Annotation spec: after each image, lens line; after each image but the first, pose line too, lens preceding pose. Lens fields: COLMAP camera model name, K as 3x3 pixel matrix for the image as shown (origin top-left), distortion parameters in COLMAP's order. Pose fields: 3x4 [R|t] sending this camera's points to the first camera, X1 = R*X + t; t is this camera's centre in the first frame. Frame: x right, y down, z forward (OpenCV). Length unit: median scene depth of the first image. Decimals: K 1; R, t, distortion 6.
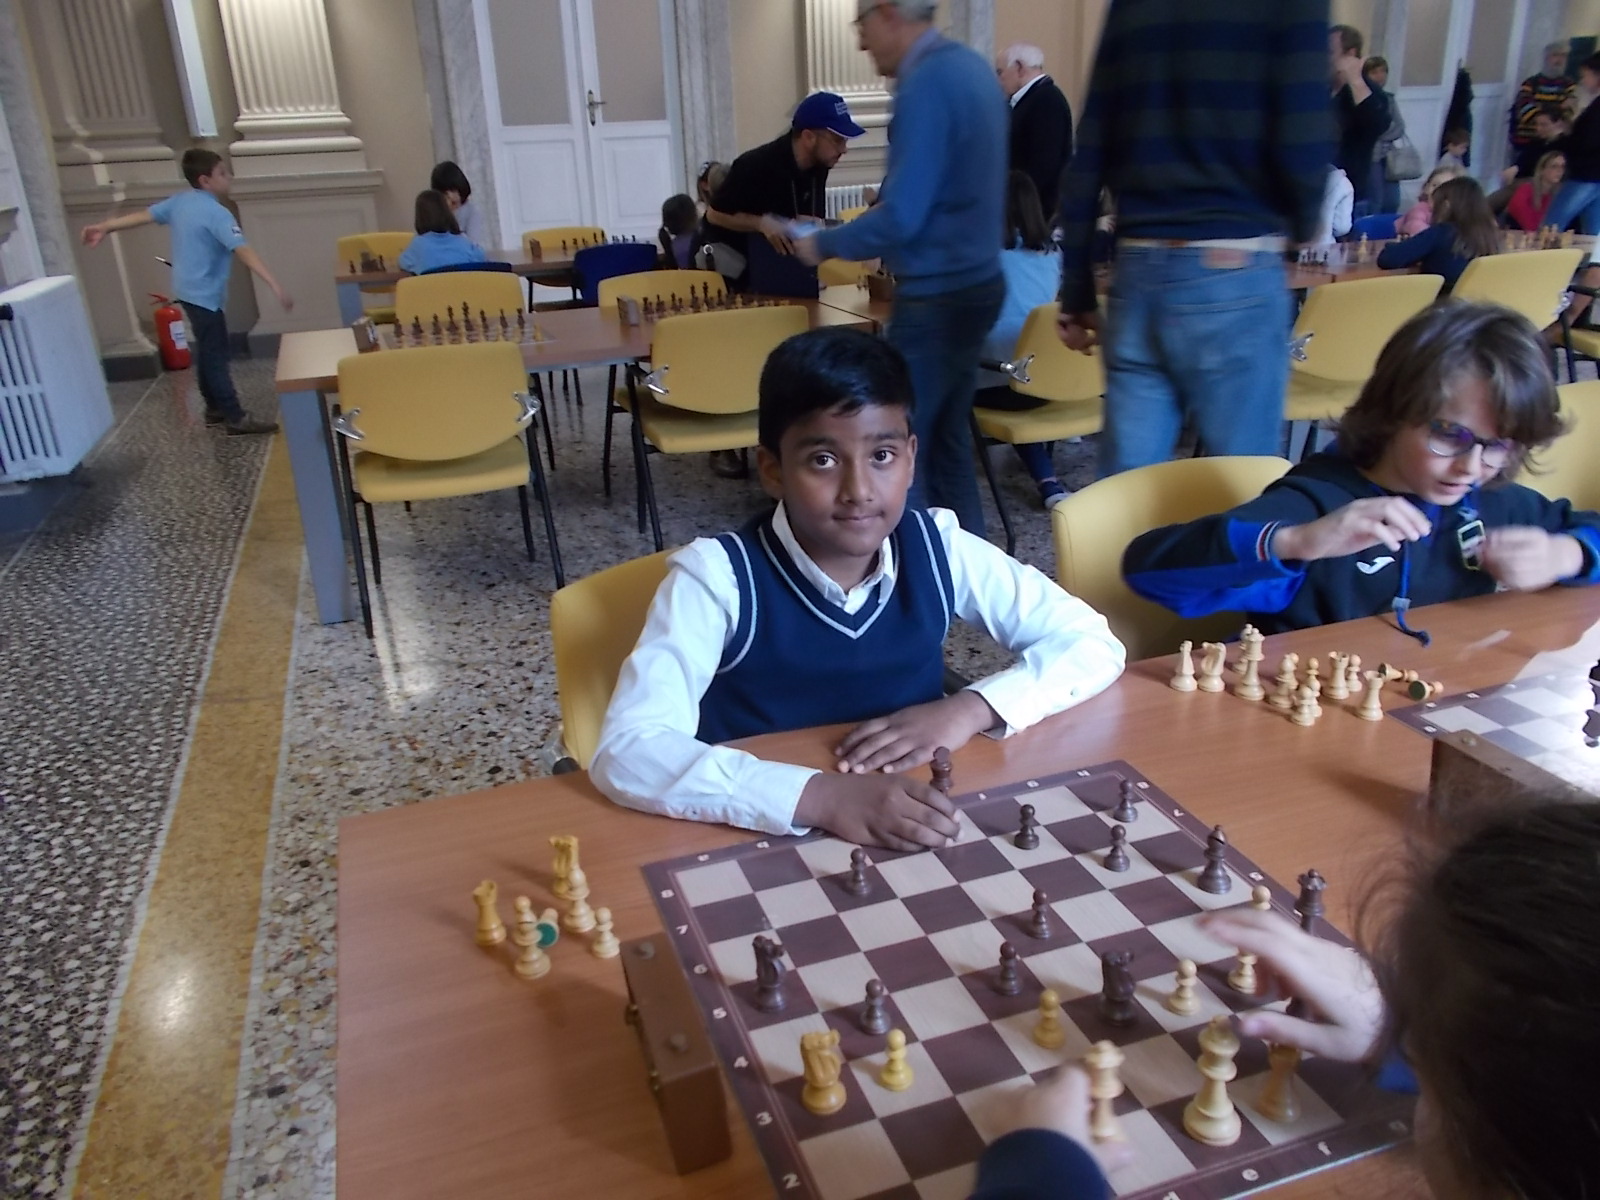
lens RADIAL K [[1243.4, 0, 800.0], [0, 1243.4, 600.0], [0, 0, 1]] dist [0.012366, -0.011058]
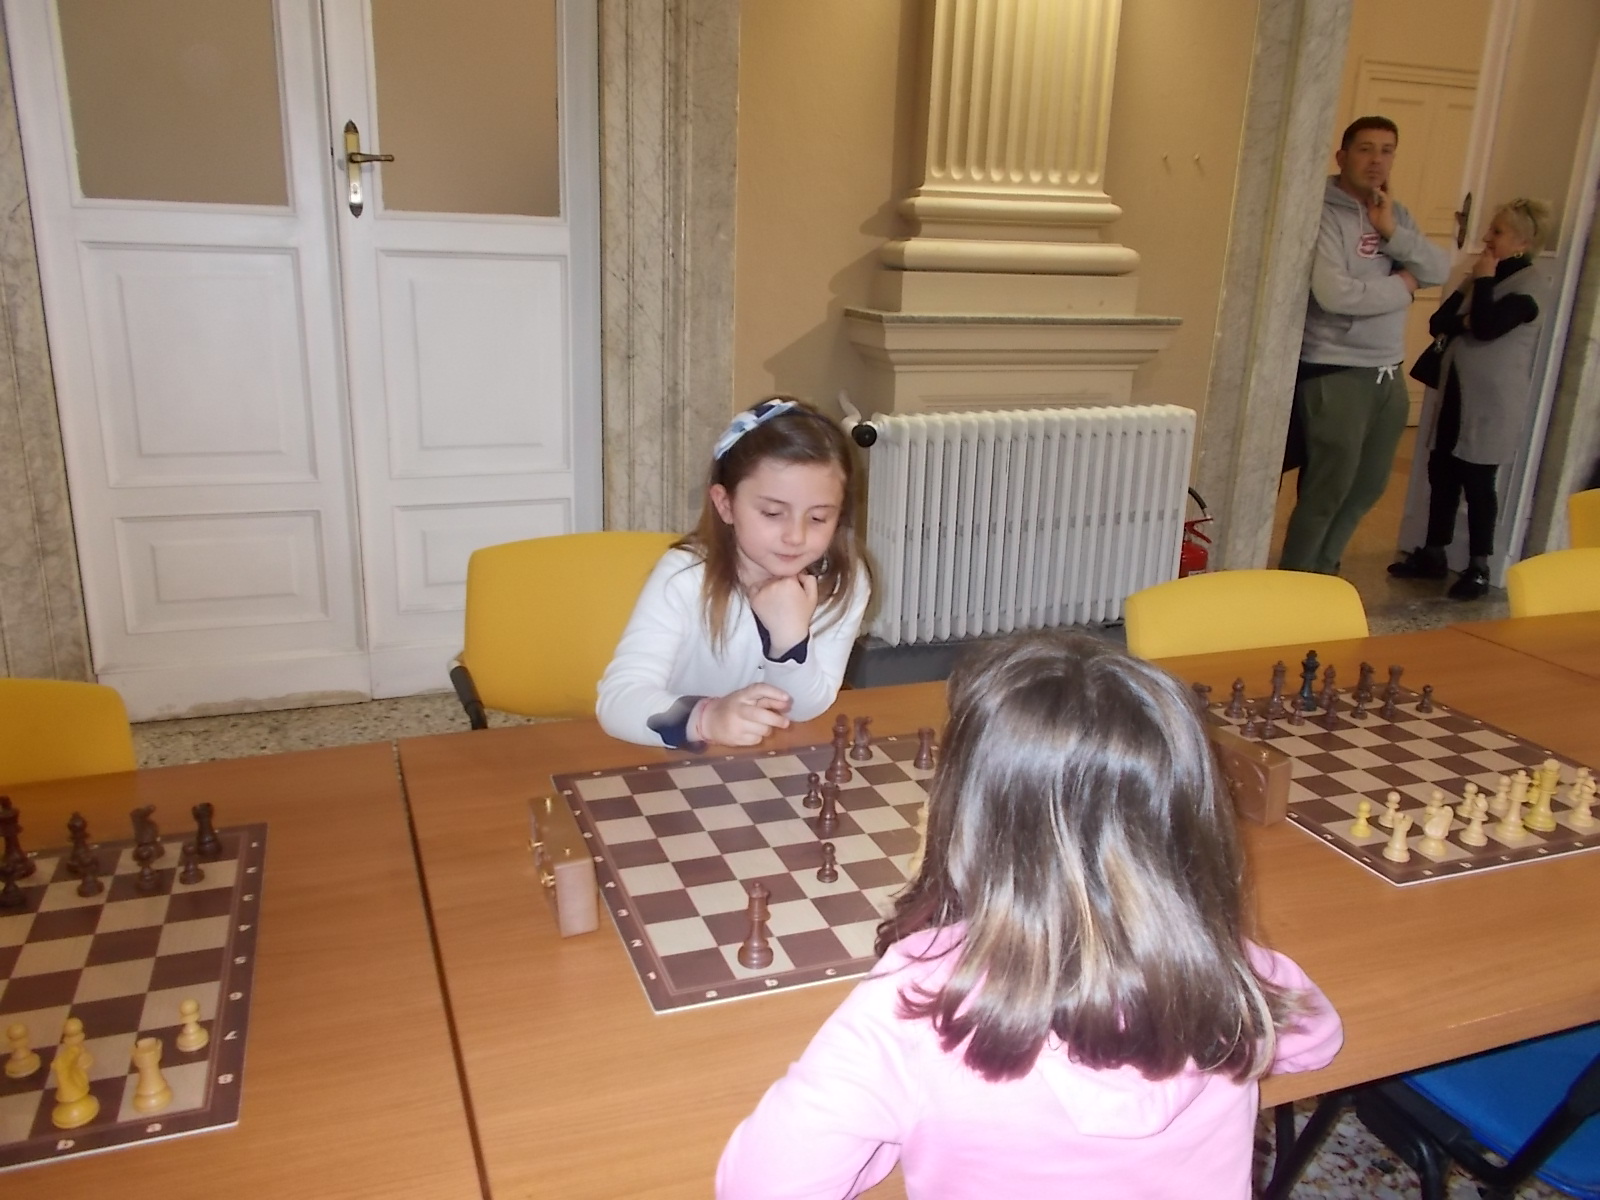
lens RADIAL K [[1243.4, 0, 800.0], [0, 1243.4, 600.0], [0, 0, 1]] dist [0.012366, -0.011058]
pose [[0.996739, 0.067726, 0.043877, -0.042409], [-0.064332, 0.995134, -0.074636, -0.247292], [-0.048718, 0.071570, 0.996245, 0.631122]]
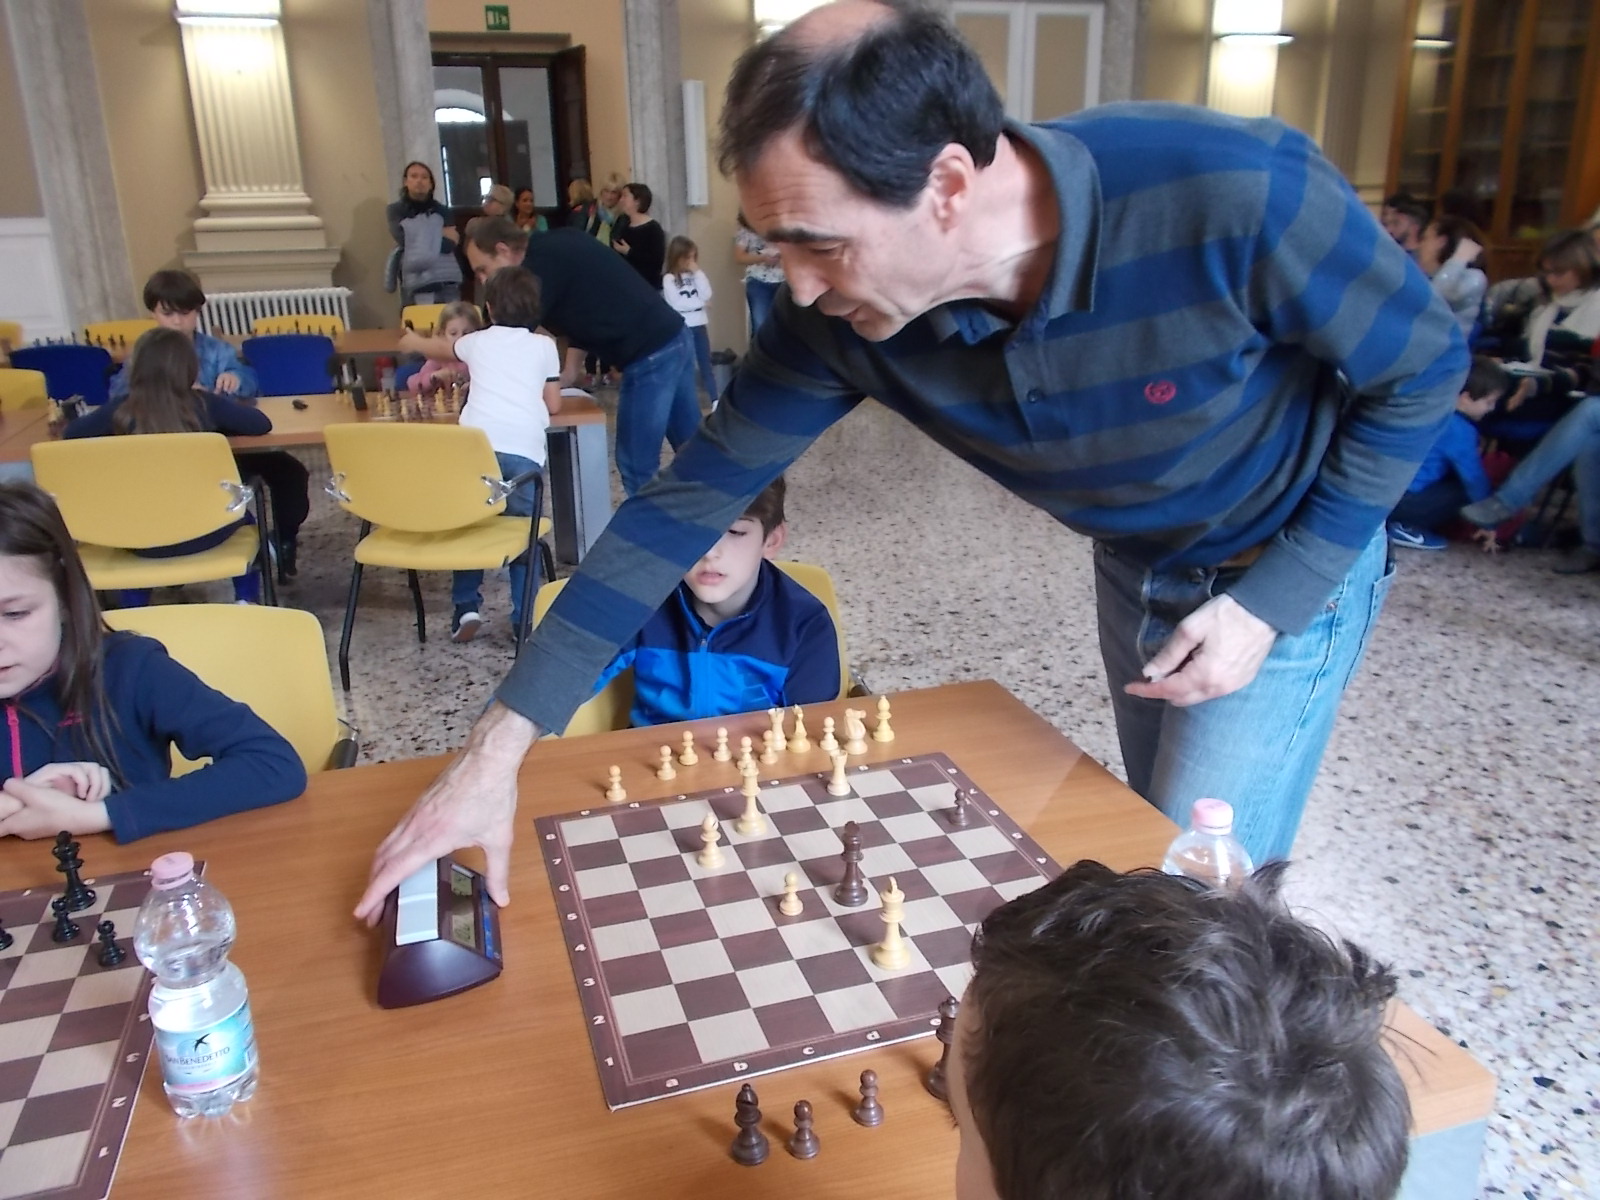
lens RADIAL K [[1243.1, 0, 774.8], [0, 1243.1, 599.7], [0, 0, 1]] dist [0.040550, -0.053944]
pose [[0.999178, 0.032079, -0.024777, 0.473576], [-0.033403, 0.997926, -0.055018, -0.071894], [0.022961, 0.055800, 0.998178, 0.105564]]
